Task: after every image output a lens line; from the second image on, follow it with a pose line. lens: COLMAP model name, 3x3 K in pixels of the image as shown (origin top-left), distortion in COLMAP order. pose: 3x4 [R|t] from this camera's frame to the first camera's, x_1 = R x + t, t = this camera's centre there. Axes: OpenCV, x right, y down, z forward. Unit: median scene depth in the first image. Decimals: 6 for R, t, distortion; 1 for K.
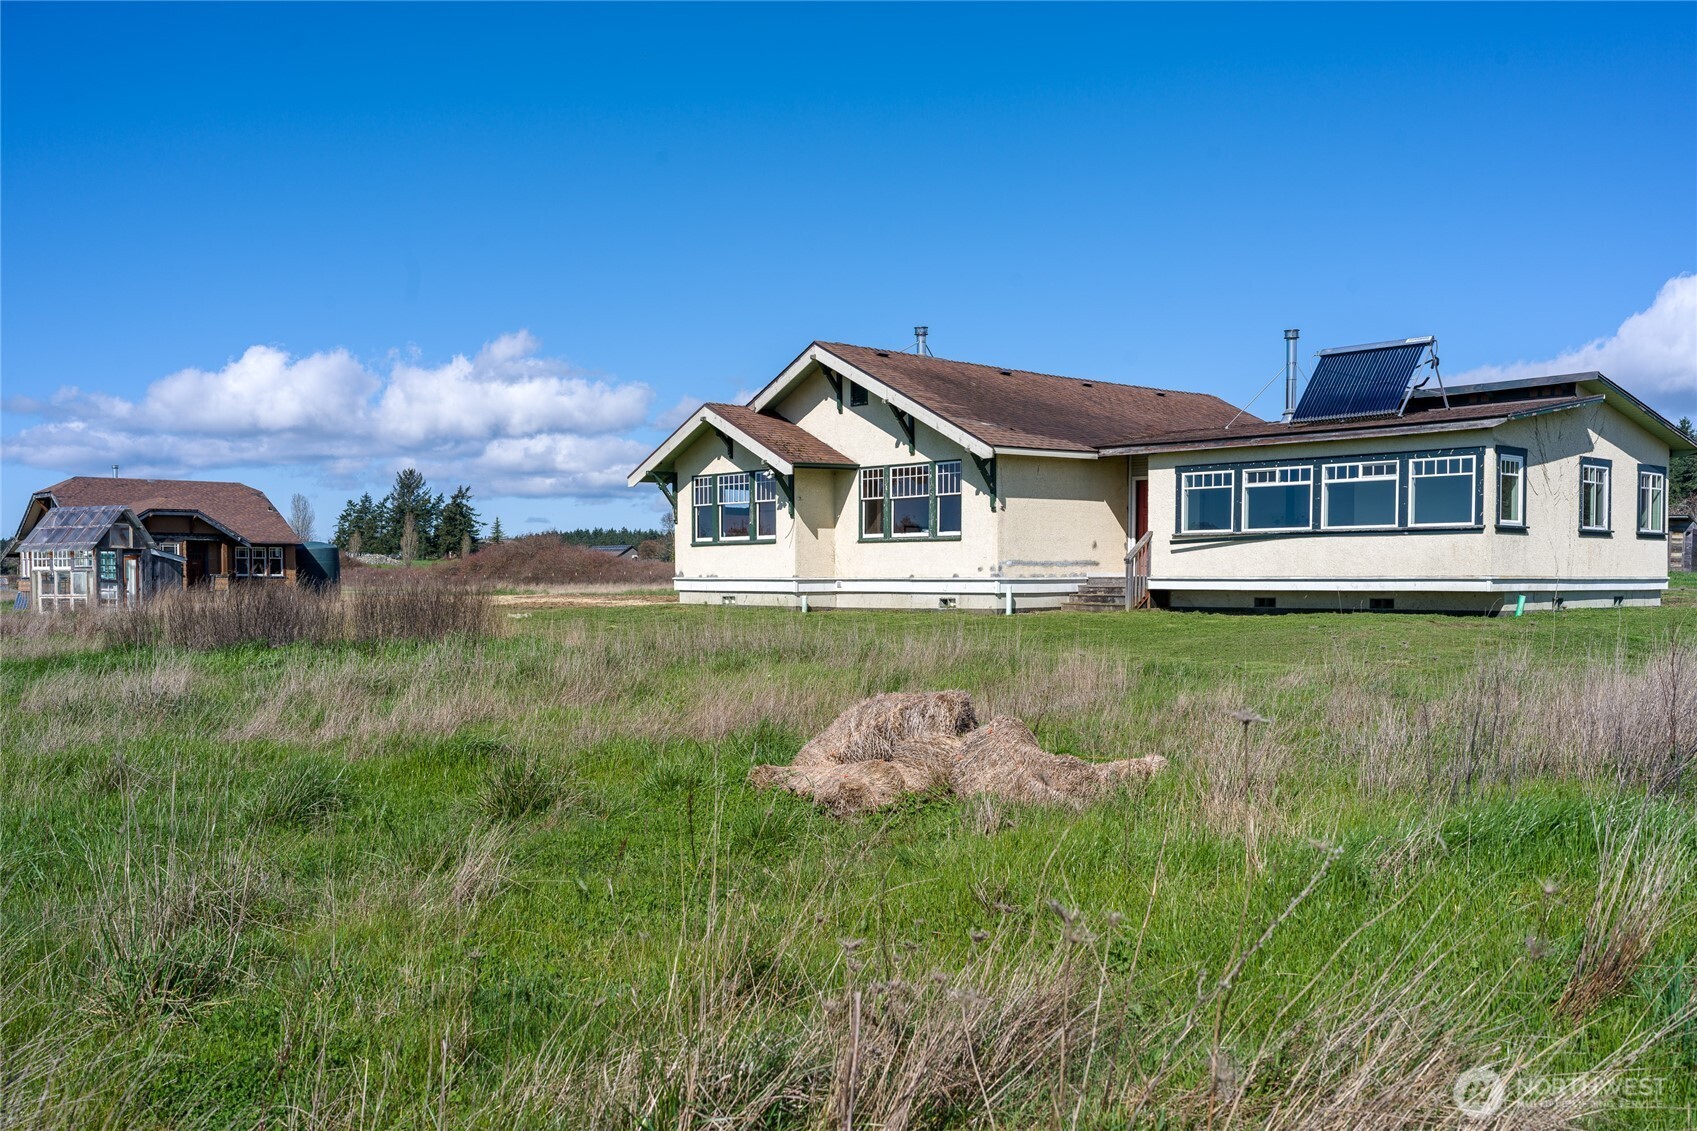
lens RADIAL K [[1521.8, 0, 849.4], [0, 1521.8, 576.9], [0, 0, 1]] dist [-0.016644, 0.002655]
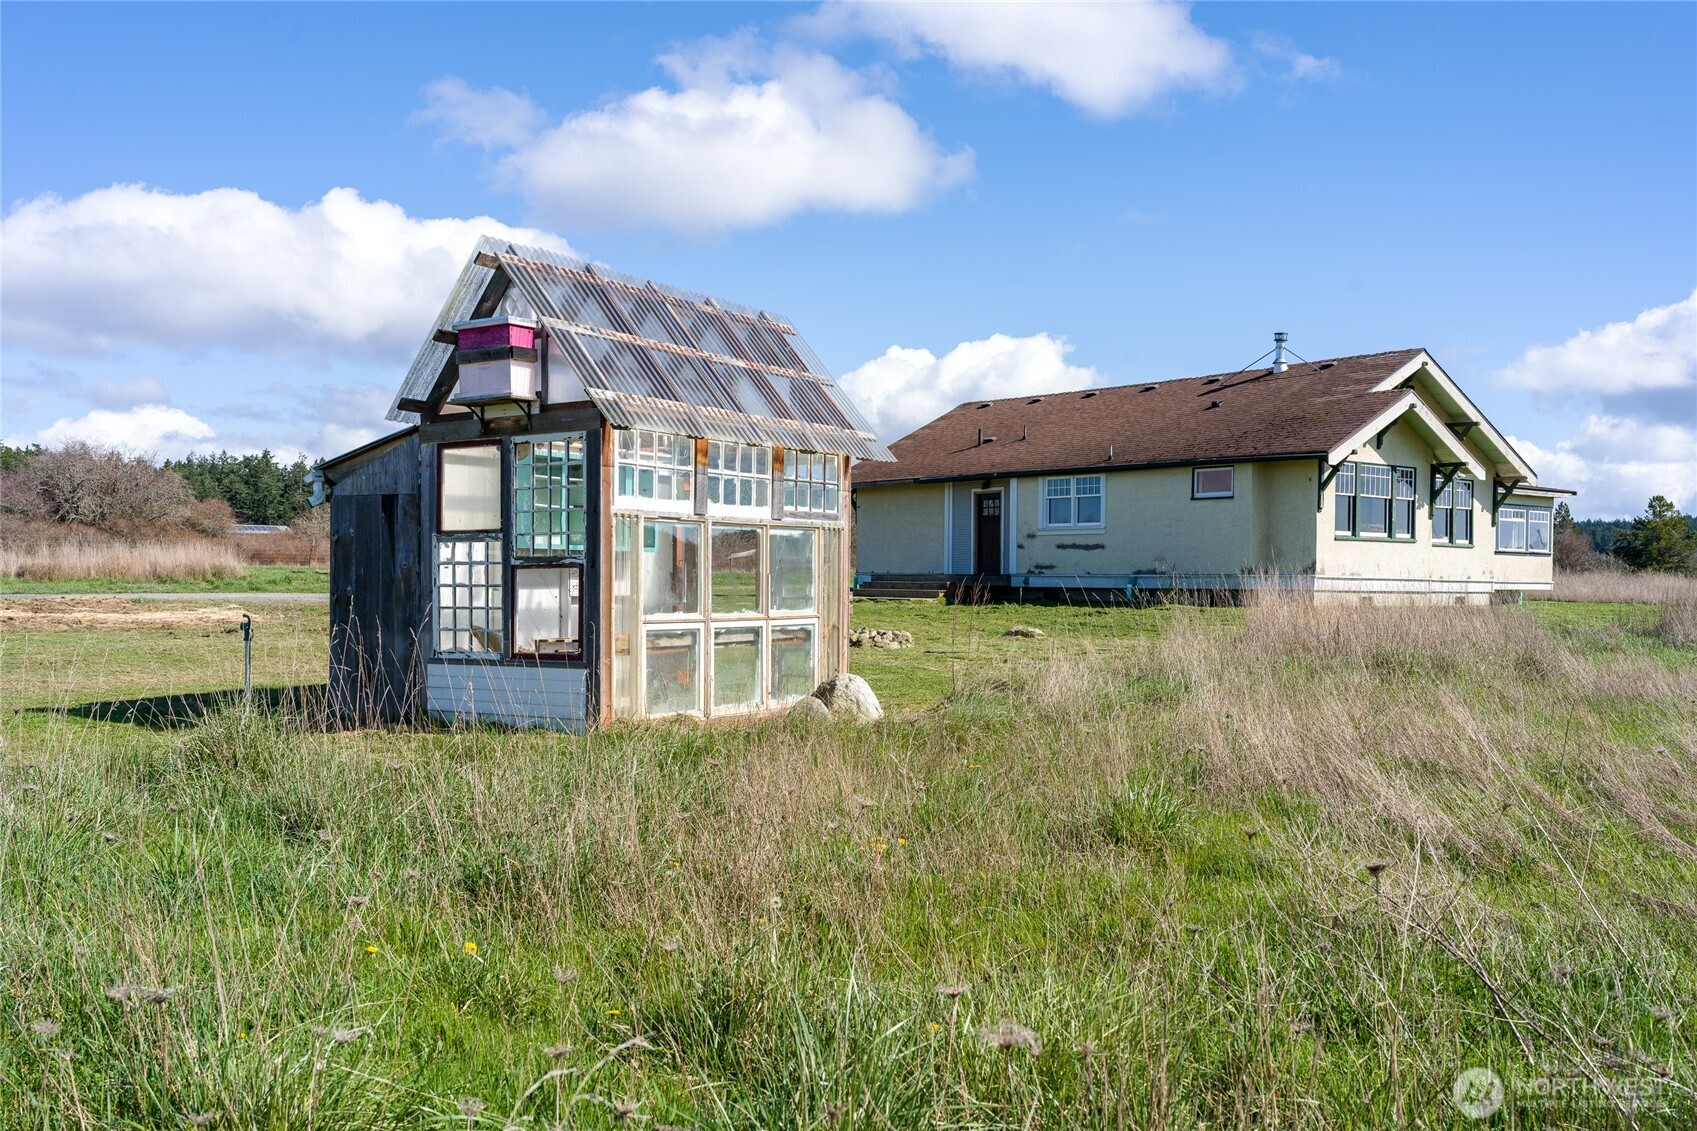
lens RADIAL K [[1521.8, 0, 854.6], [0, 1521.8, 567.0], [0, 0, 1]] dist [-0.016644, 0.002655]
pose [[0.050569, 0.010319, 0.998667, -1.126338], [-0.013471, 0.999863, -0.009649, 0.008657], [-0.998630, -0.012965, 0.050701, 1.402557]]
